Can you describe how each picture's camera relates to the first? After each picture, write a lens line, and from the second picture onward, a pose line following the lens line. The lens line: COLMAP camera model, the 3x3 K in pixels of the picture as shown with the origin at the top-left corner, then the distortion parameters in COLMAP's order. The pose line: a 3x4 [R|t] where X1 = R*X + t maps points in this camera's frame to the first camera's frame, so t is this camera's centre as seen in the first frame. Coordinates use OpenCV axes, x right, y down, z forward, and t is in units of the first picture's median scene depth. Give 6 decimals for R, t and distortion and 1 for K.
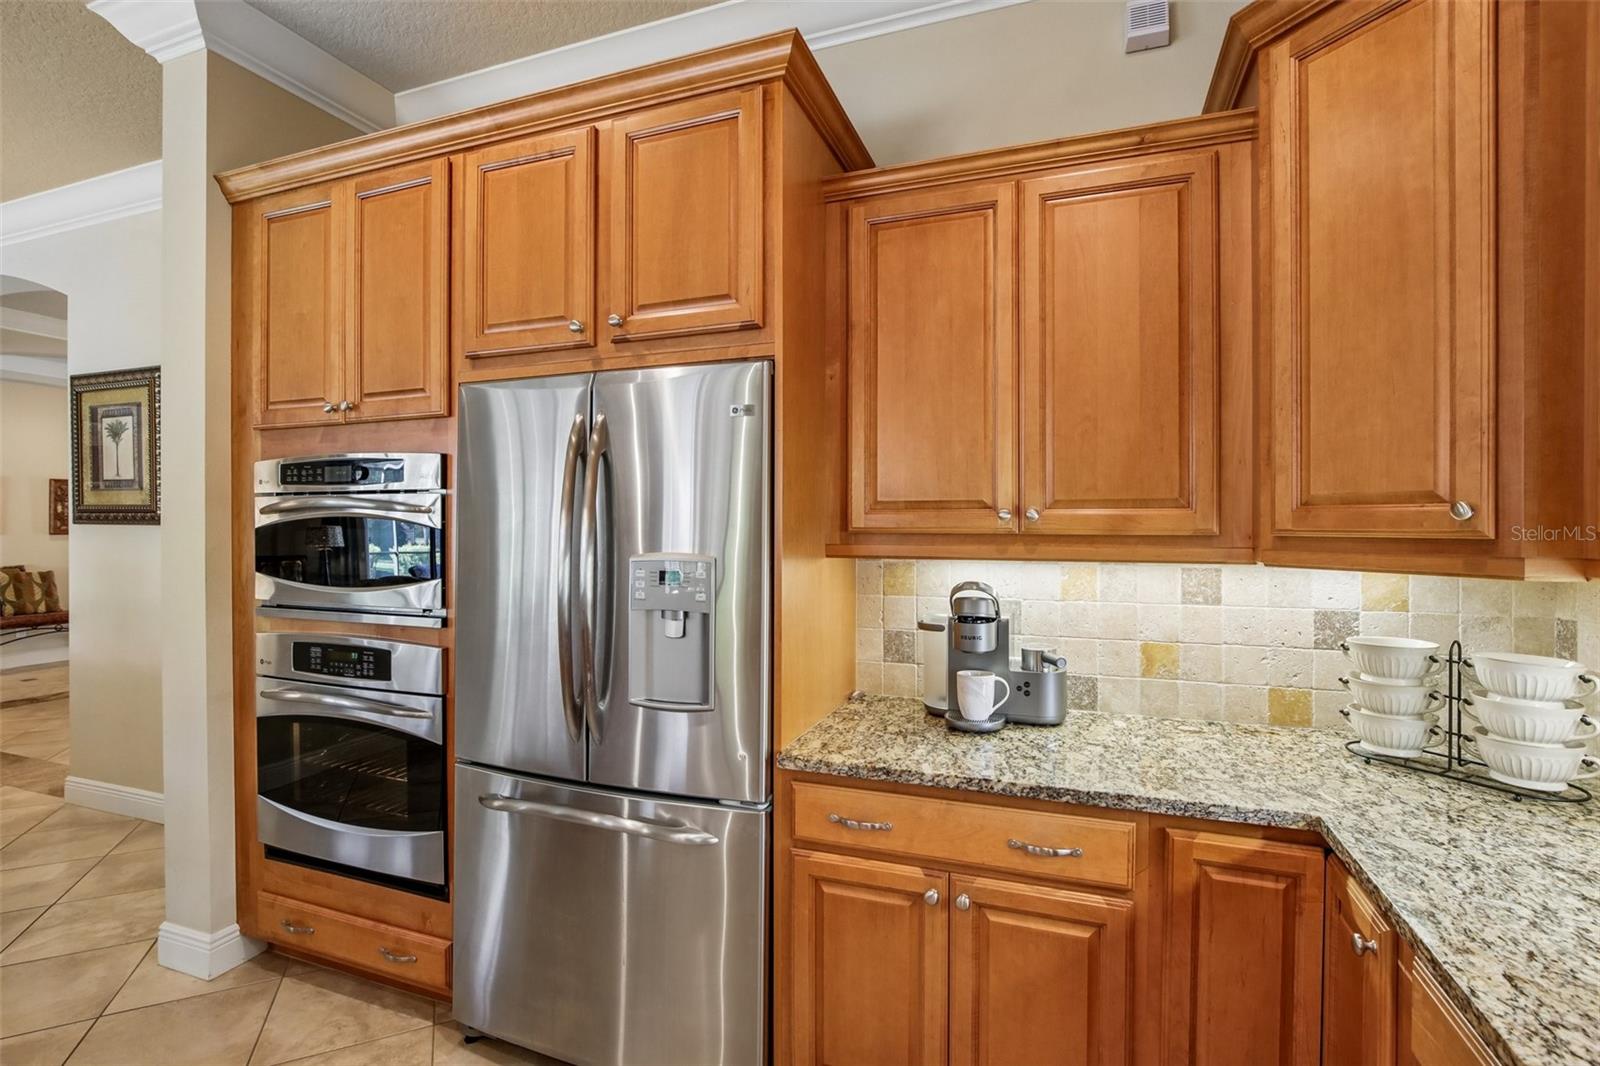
lens RADIAL K [[745.8, 0, 800.0], [0, 745.8, 533.0], [0, 0, 1]] dist [-0.024004, 0.006933]
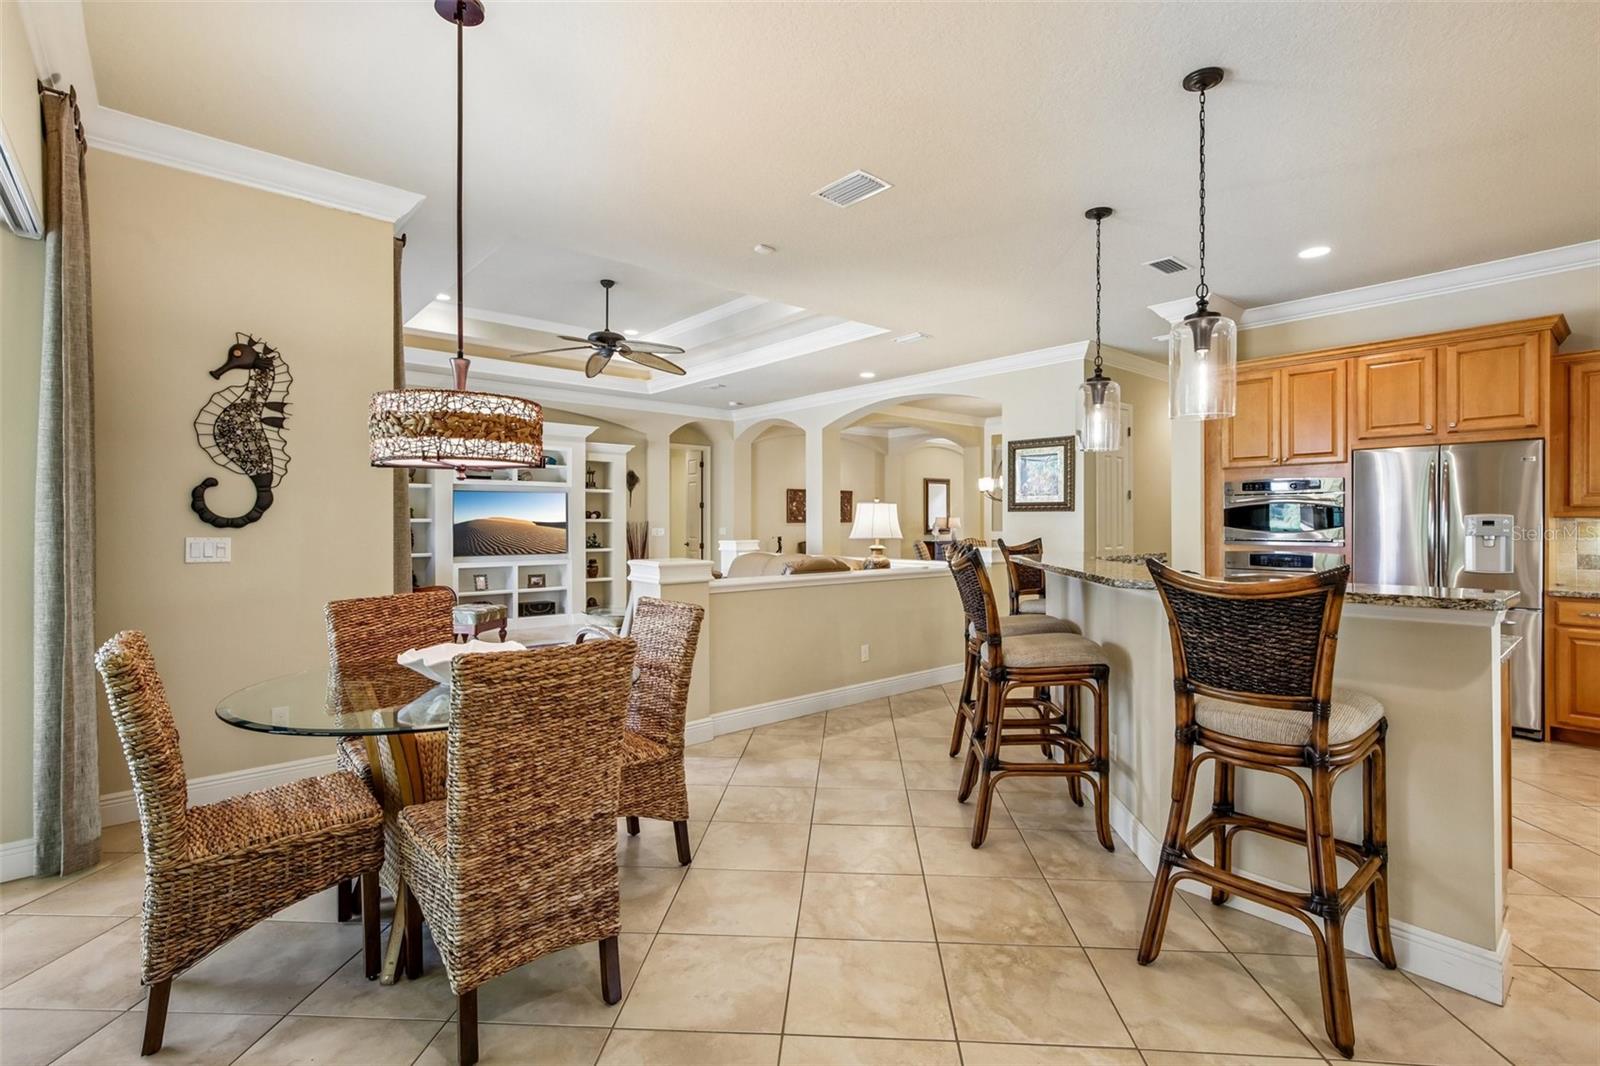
lens RADIAL K [[738.0, 0, 803.9], [0, 738.0, 523.4], [0, 0, 1]] dist [0.000268, 0.000509]
pose [[0.876015, -0.000374, -0.482284, -1.026586], [-0.005440, 0.999928, -0.010656, 0.101033], [0.482254, 0.011959, 0.875950, -2.424994]]
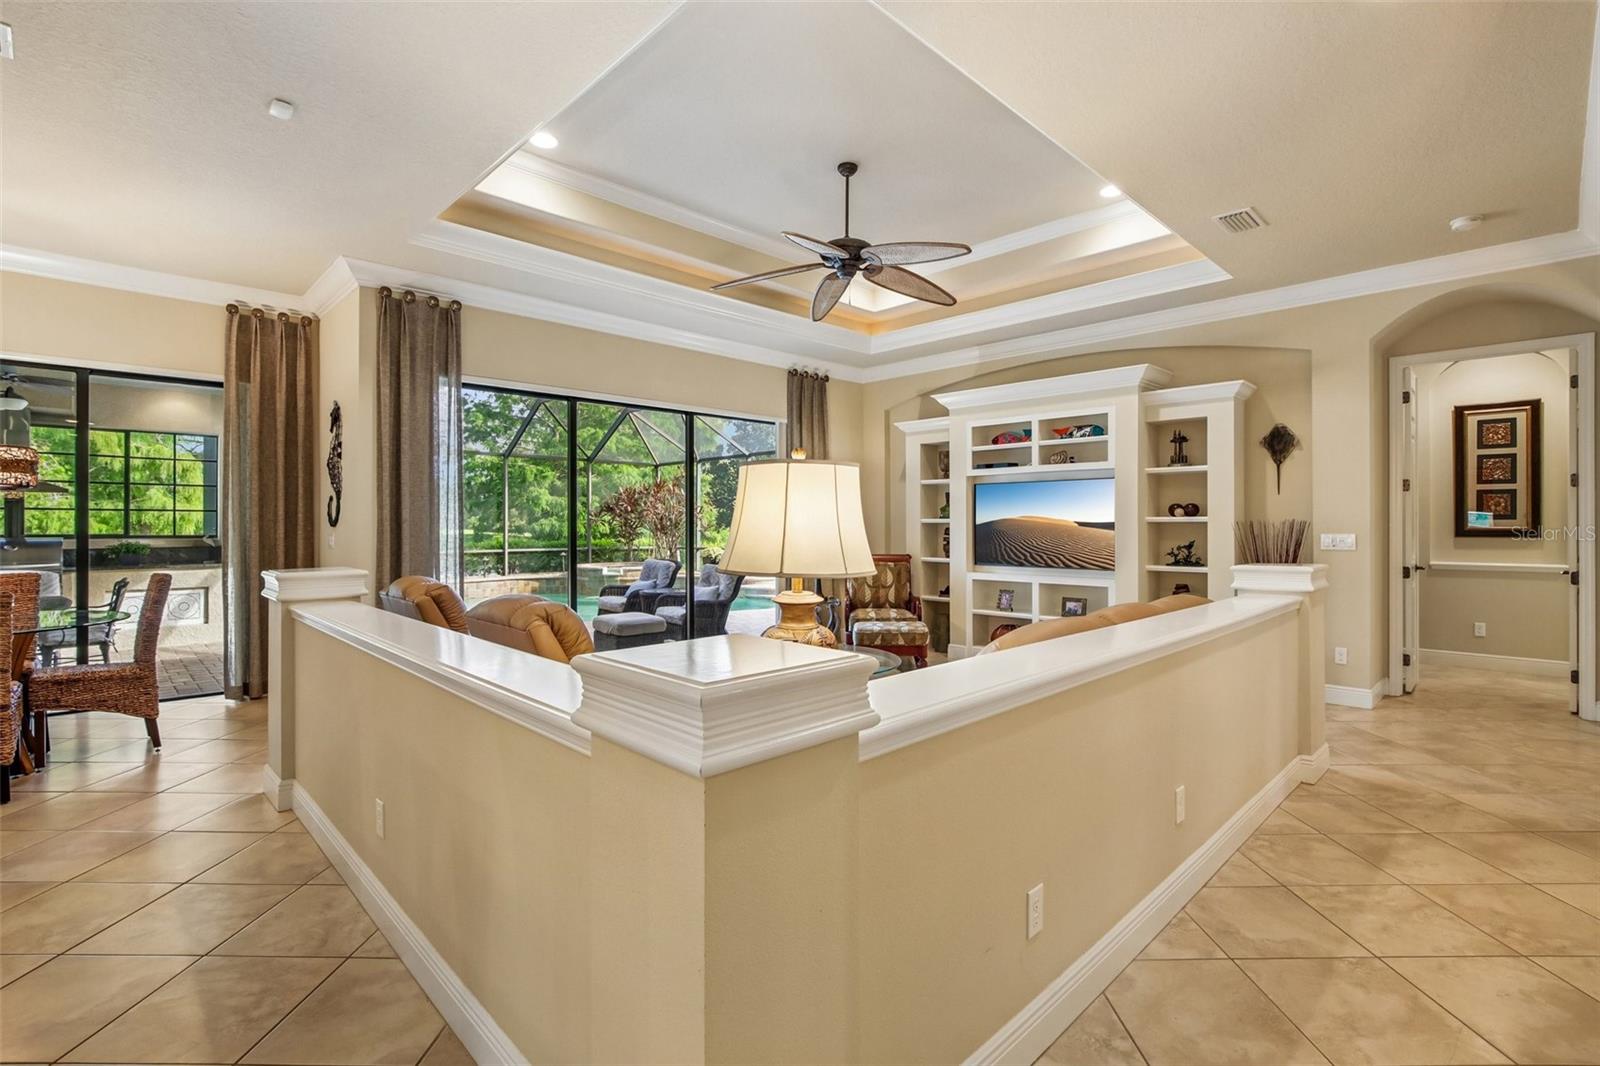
lens RADIAL K [[740.6, 0, 809.9], [0, 740.6, 526.2], [0, 0, 1]] dist [-0.023002, 0.006565]
pose [[-0.429899, 0.002463, -0.902874, -1.388665], [-0.011550, 0.999899, 0.008227, 0.049071], [0.902803, 0.013965, -0.429827, 1.734368]]
